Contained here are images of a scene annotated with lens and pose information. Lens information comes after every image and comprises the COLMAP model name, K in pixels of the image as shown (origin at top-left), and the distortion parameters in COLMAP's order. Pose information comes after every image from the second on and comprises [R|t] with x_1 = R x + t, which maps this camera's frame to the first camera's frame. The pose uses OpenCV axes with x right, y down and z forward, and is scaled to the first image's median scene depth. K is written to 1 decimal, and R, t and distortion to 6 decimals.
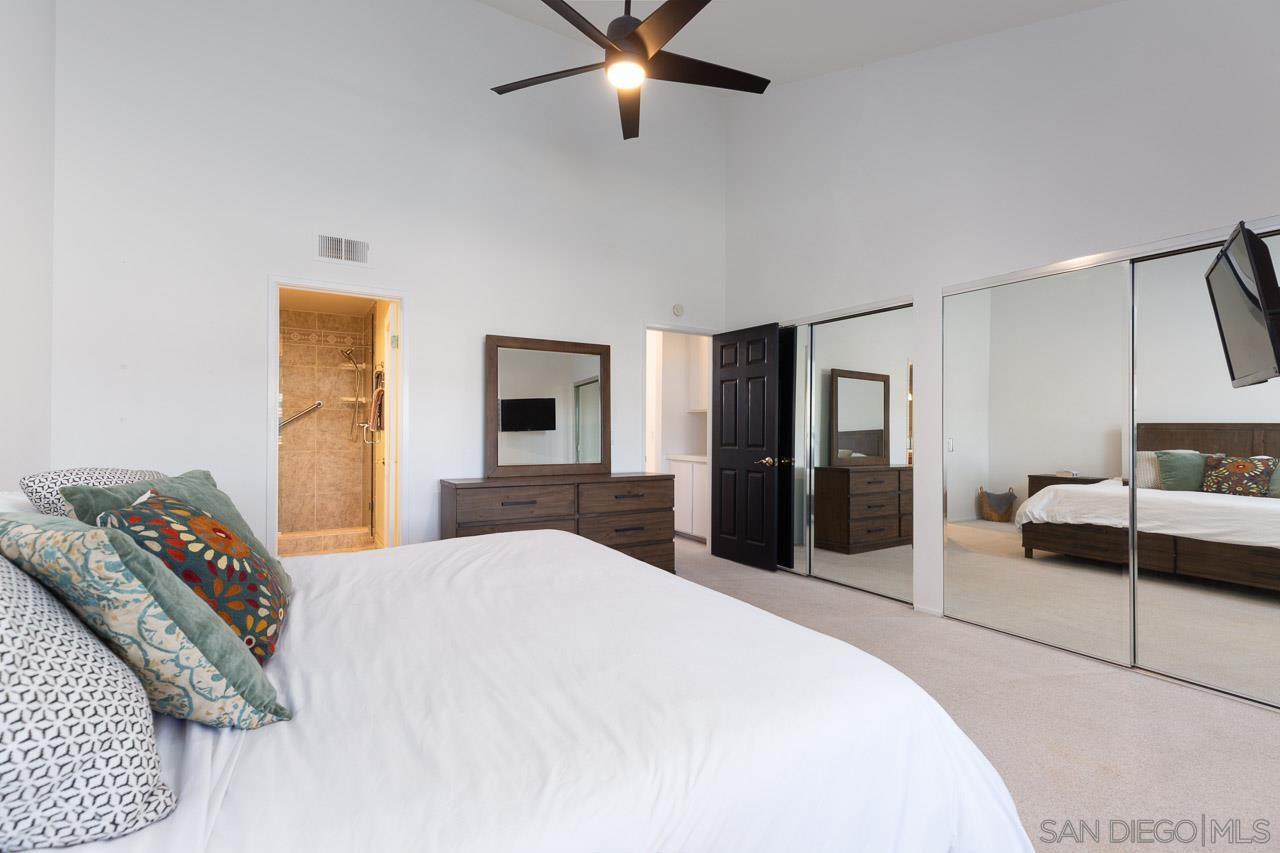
lens RADIAL K [[573.4, 0, 642.2], [0, 573.4, 427.0], [0, 0, 1]] dist [0.007572, -0.001020]
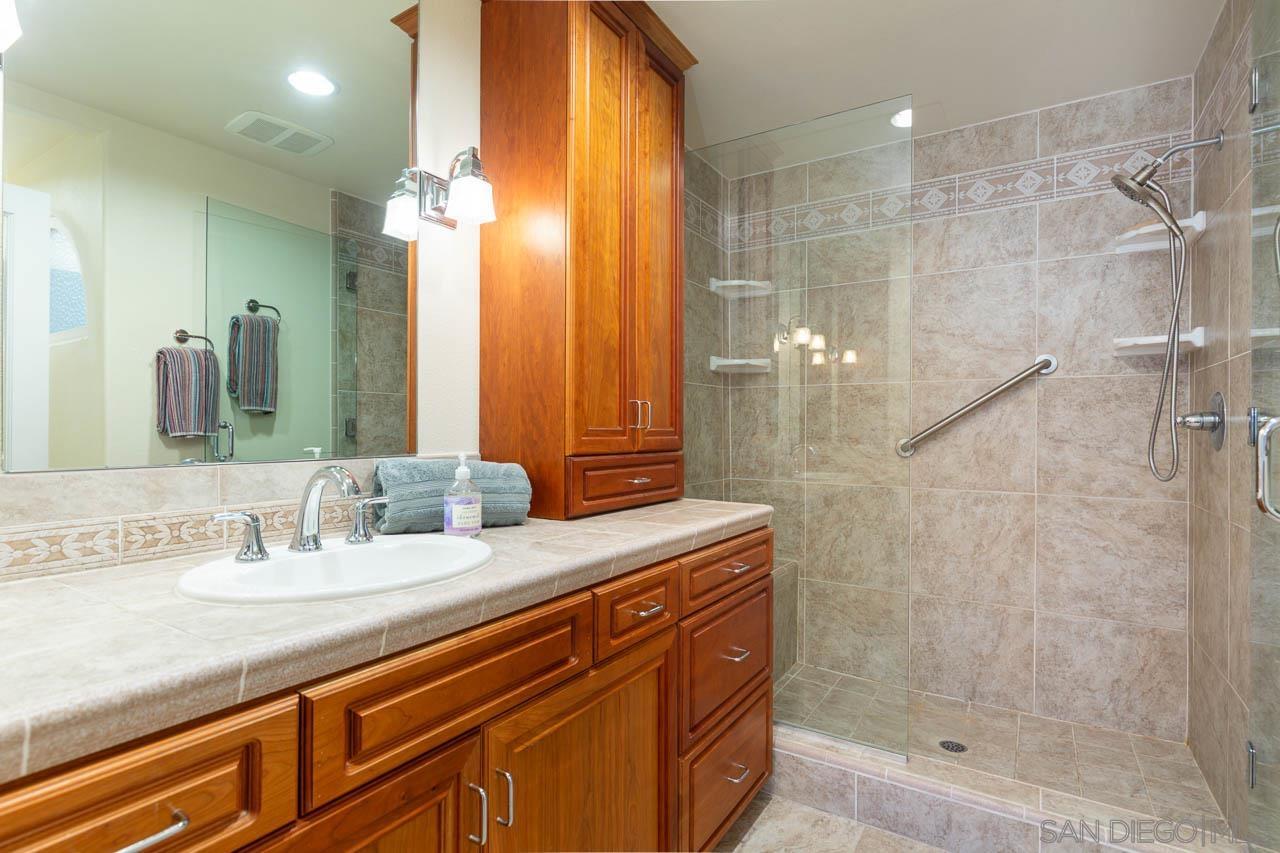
lens RADIAL K [[621.3, 0, 635.1], [0, 621.3, 428.5], [0, 0, 1]] dist [-0.000104, 0.000137]
pose [[0.450553, -0.001477, -0.892748, -0.329905], [0.000353, 0.999999, -0.001476, 0.000885], [0.892749, 0.000350, 0.450553, 0.594225]]
